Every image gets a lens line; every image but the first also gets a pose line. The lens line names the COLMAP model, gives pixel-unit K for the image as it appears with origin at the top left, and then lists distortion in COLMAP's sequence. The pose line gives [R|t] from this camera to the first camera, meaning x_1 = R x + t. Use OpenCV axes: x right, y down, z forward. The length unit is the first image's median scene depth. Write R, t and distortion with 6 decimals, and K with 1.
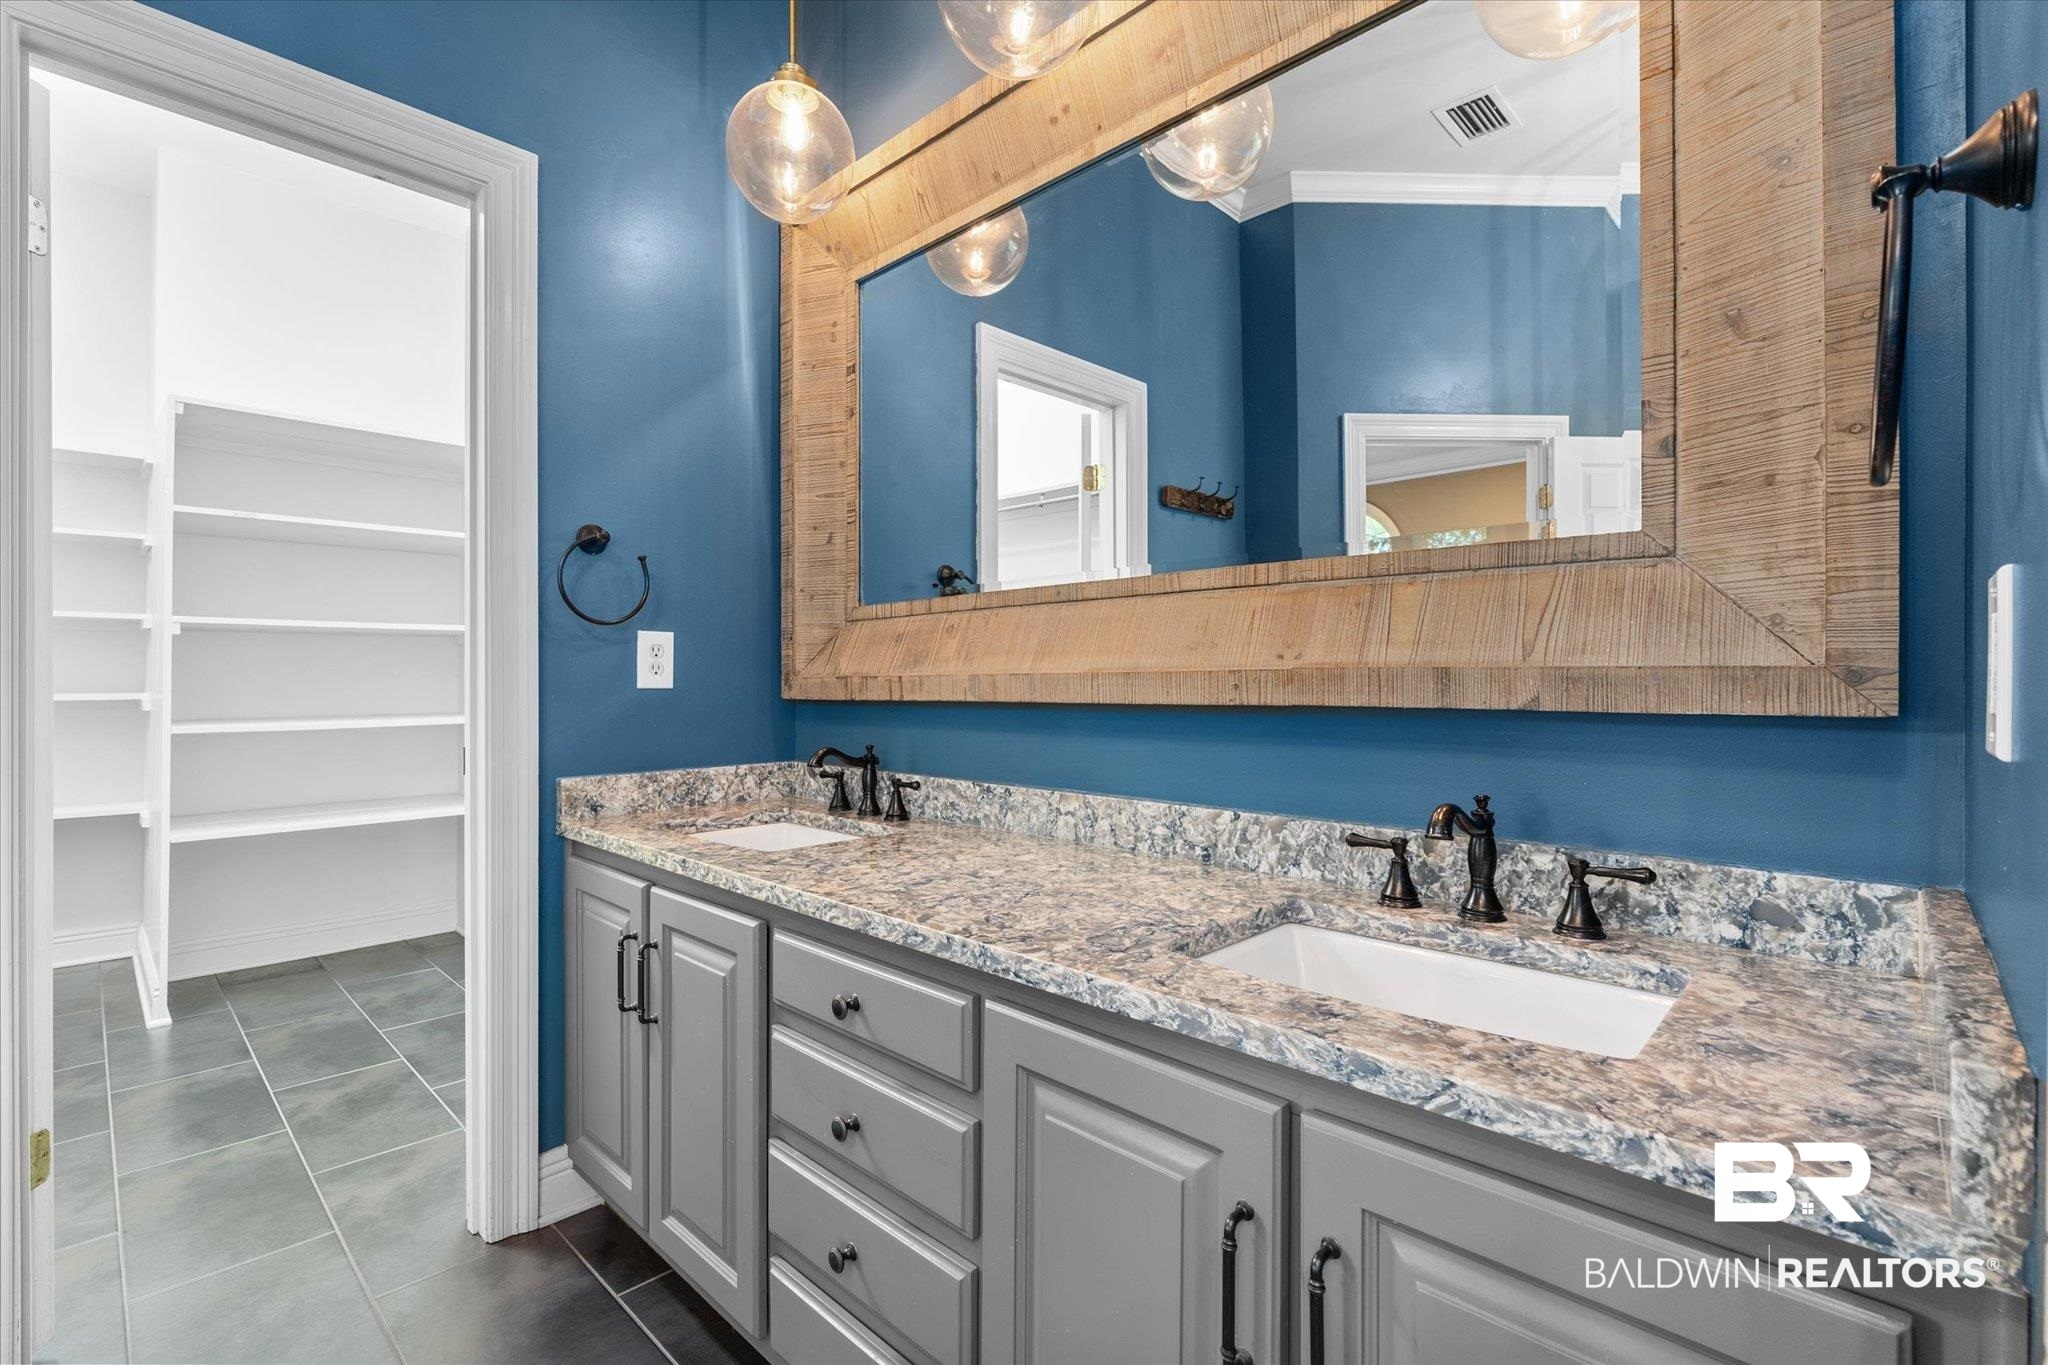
lens RADIAL K [[916.9, 0, 1025.8], [0, 916.9, 676.7], [0, 0, 1]] dist [-0.002063, 0.000775]
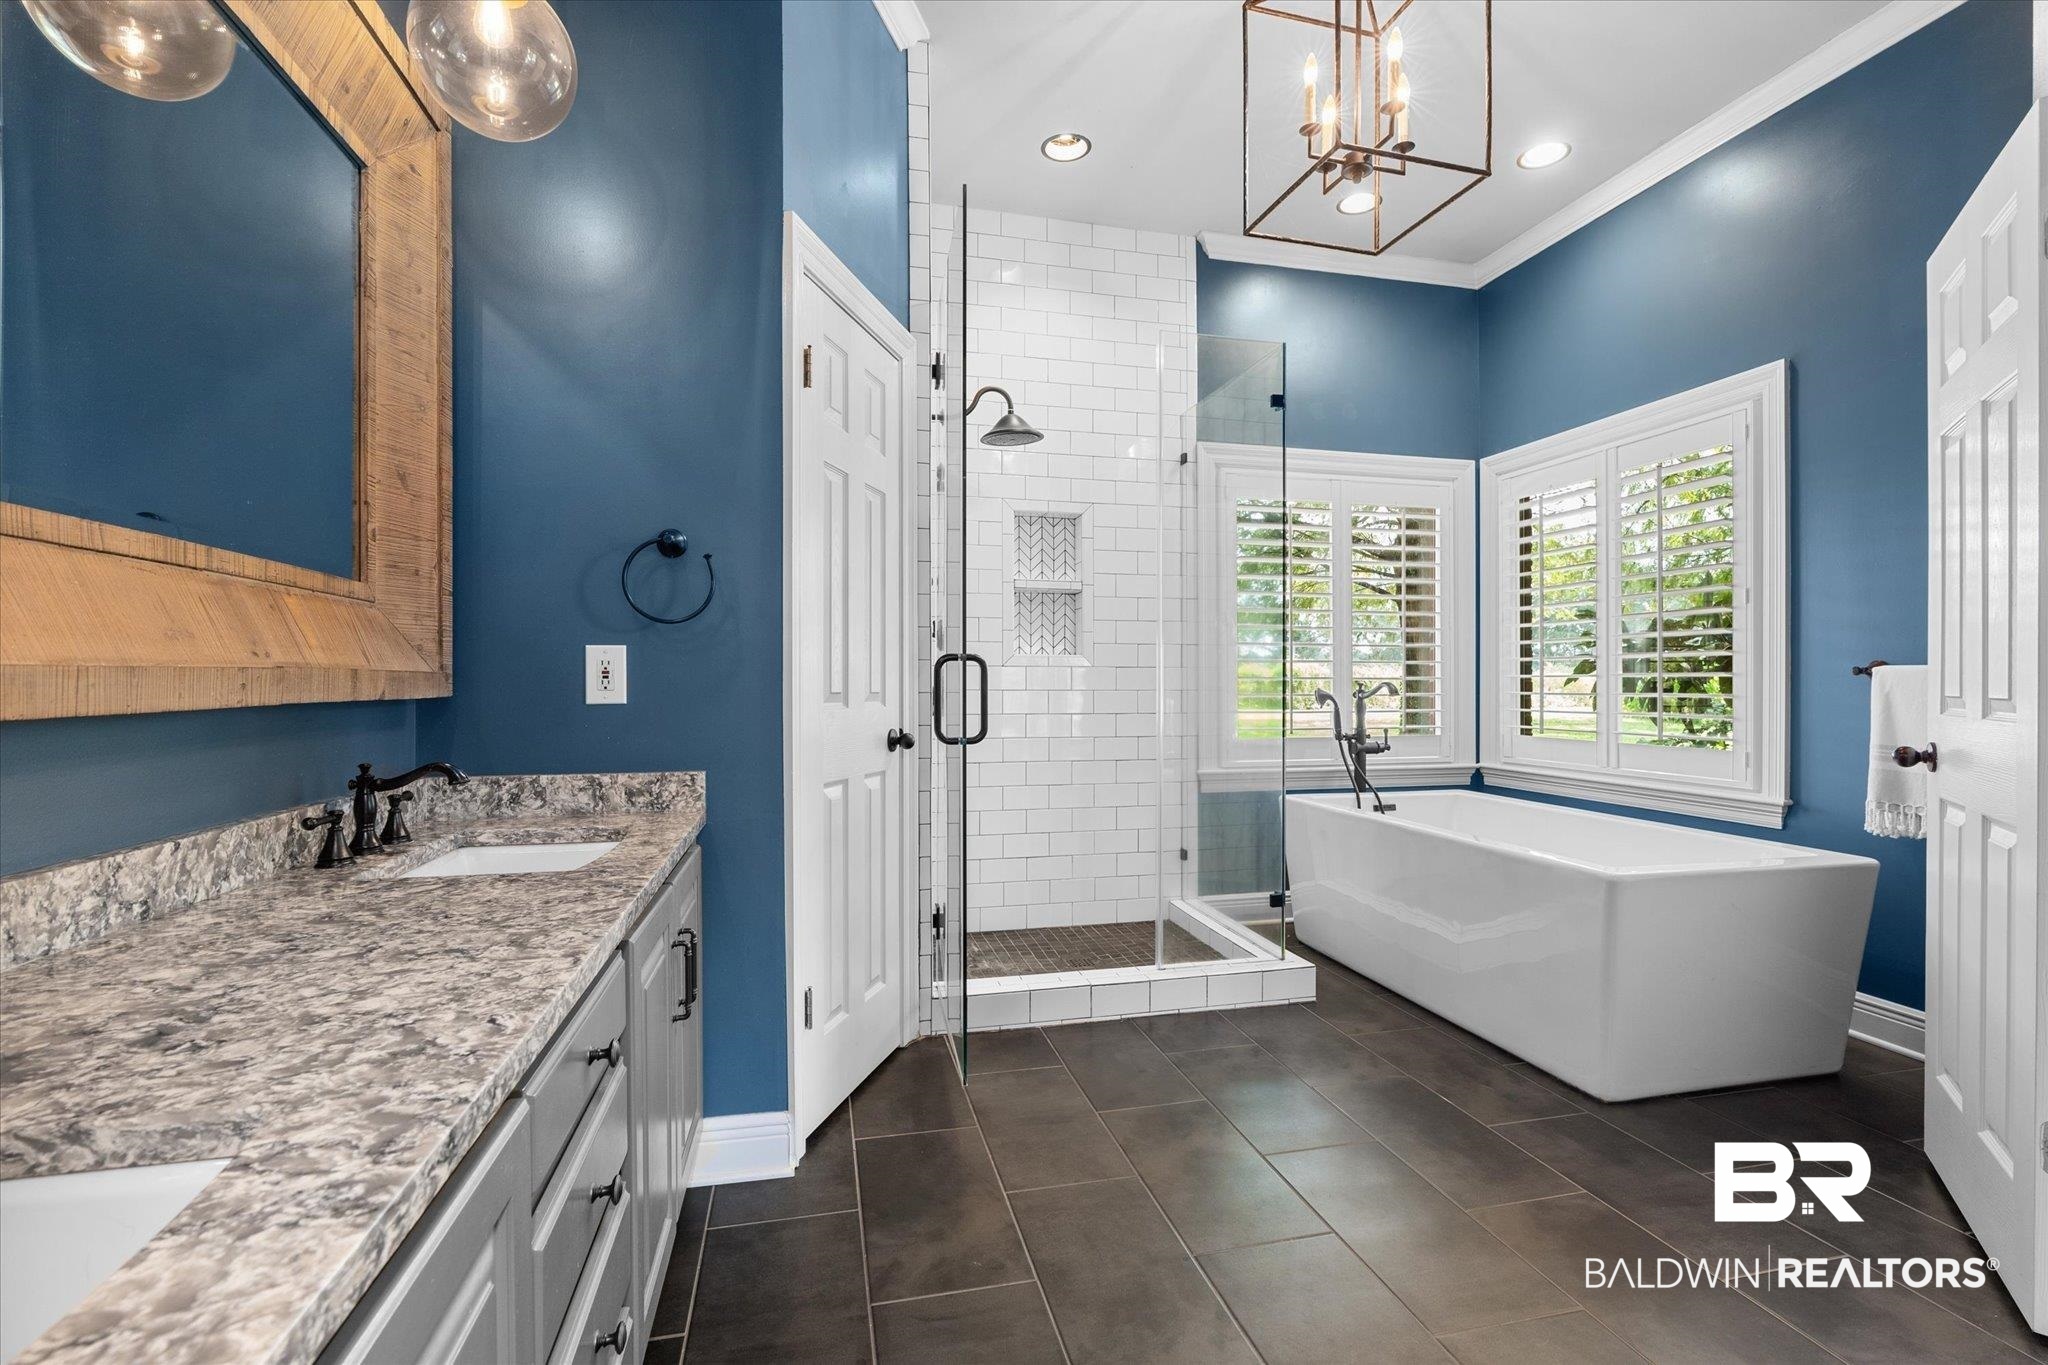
lens RADIAL K [[916.9, 0, 1025.8], [0, 916.9, 676.7], [0, 0, 1]] dist [-0.002063, 0.000775]
pose [[-0.835803, 0.002504, 0.549024, -0.887995], [-0.002336, 0.999964, -0.008118, 0.007287], [-0.549025, -0.008067, -0.835767, 1.330749]]
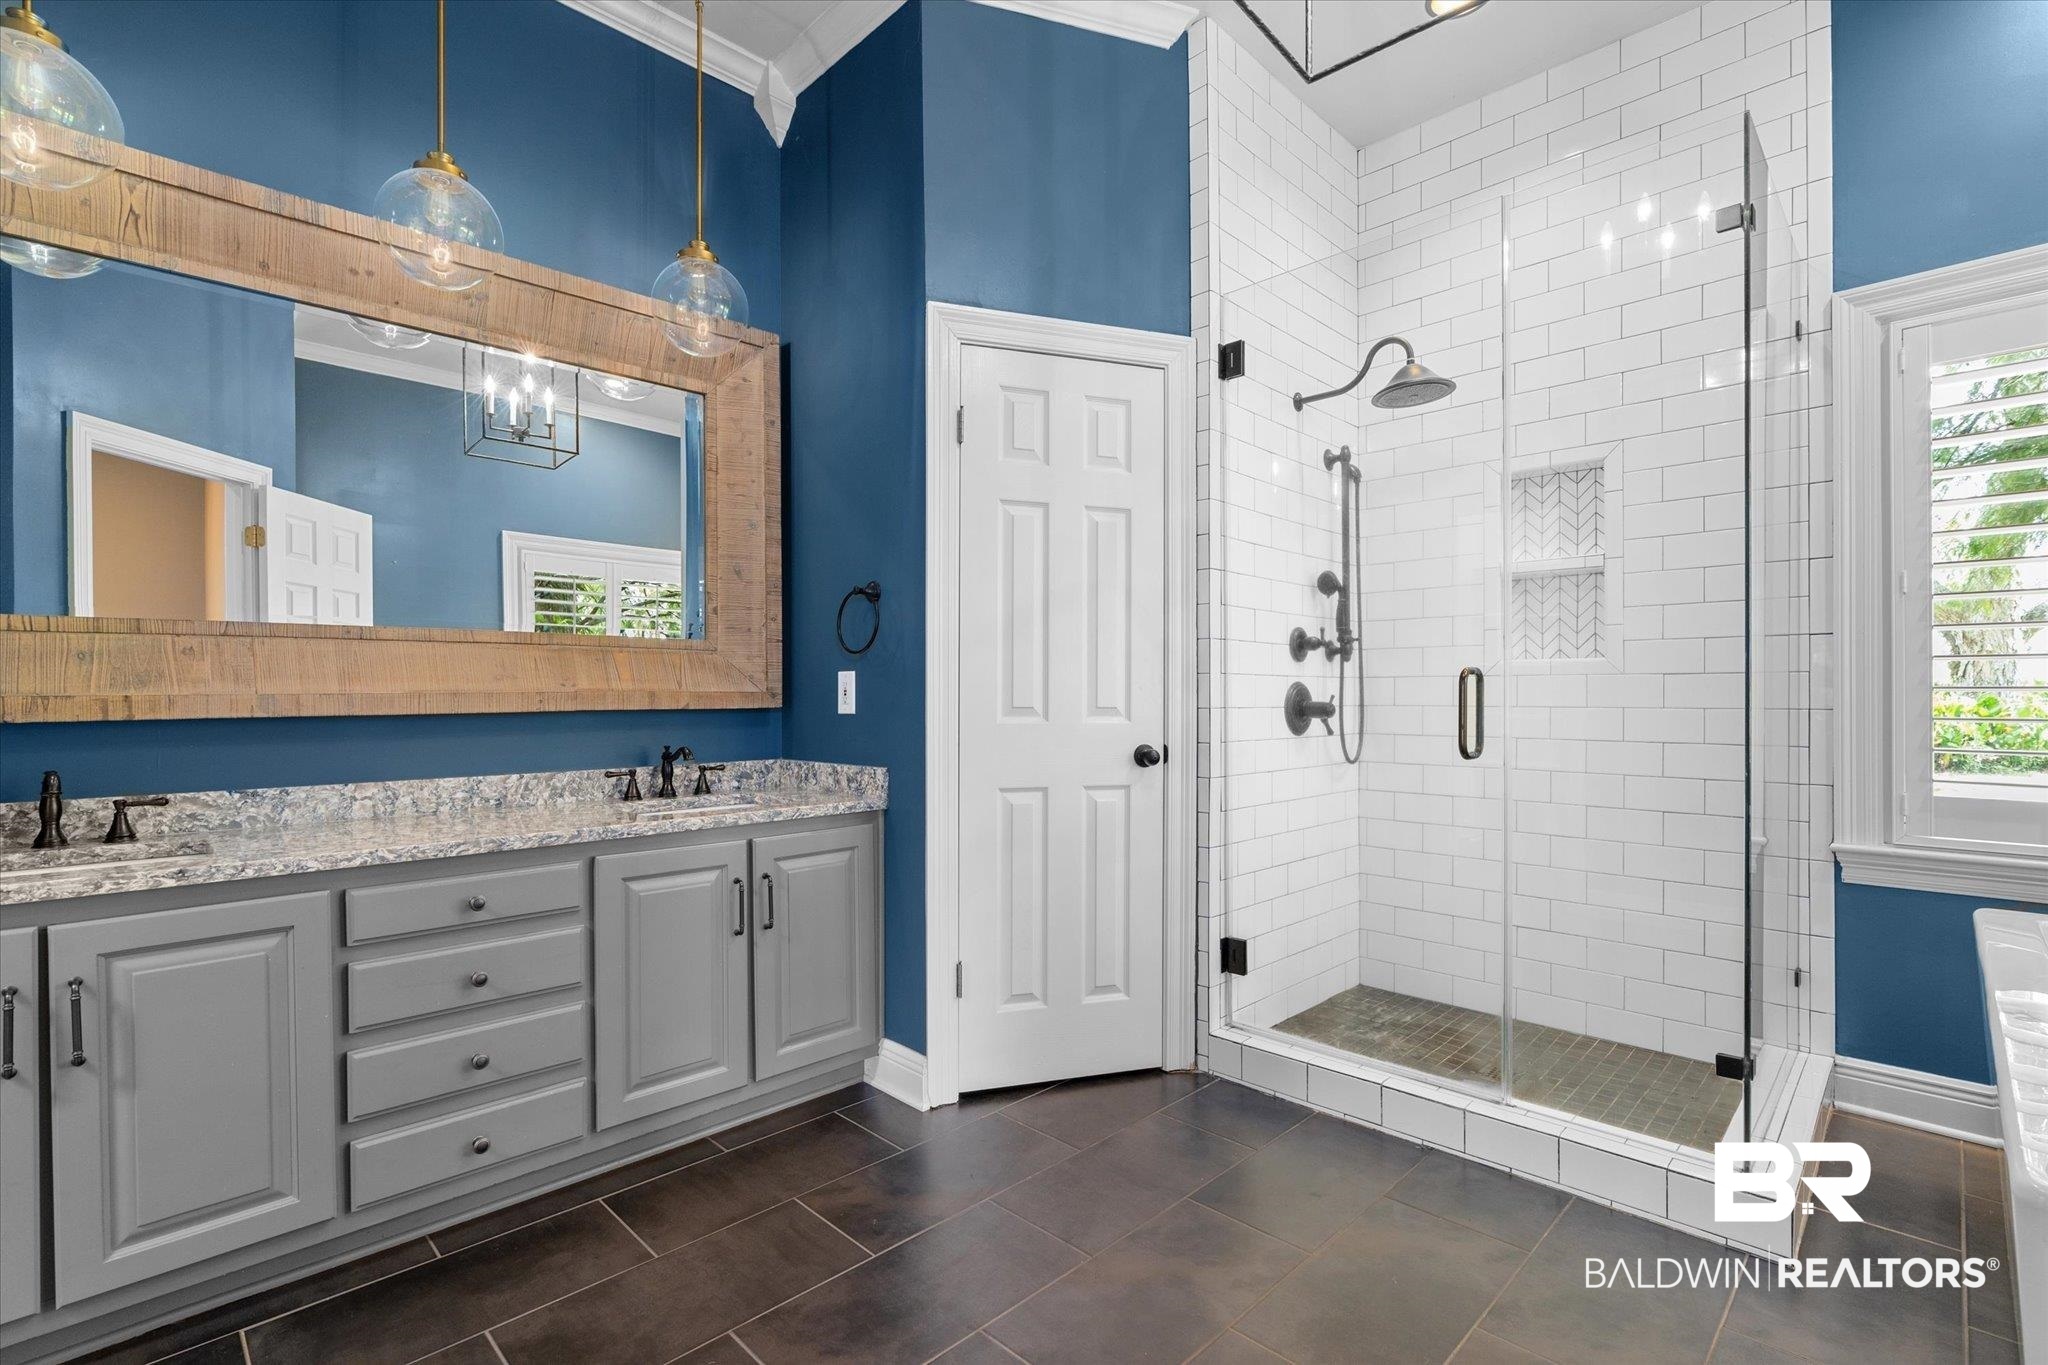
lens RADIAL K [[951.9, 0, 1042.8], [0, 951.9, 689.5], [0, 0, 1]] dist [0.000511, 0.000455]
pose [[0.017364, 0.003806, 0.999842, -1.623805], [-0.000913, 0.999992, -0.003790, -0.006117], [-0.999849, -0.000847, 0.017367, -0.012838]]
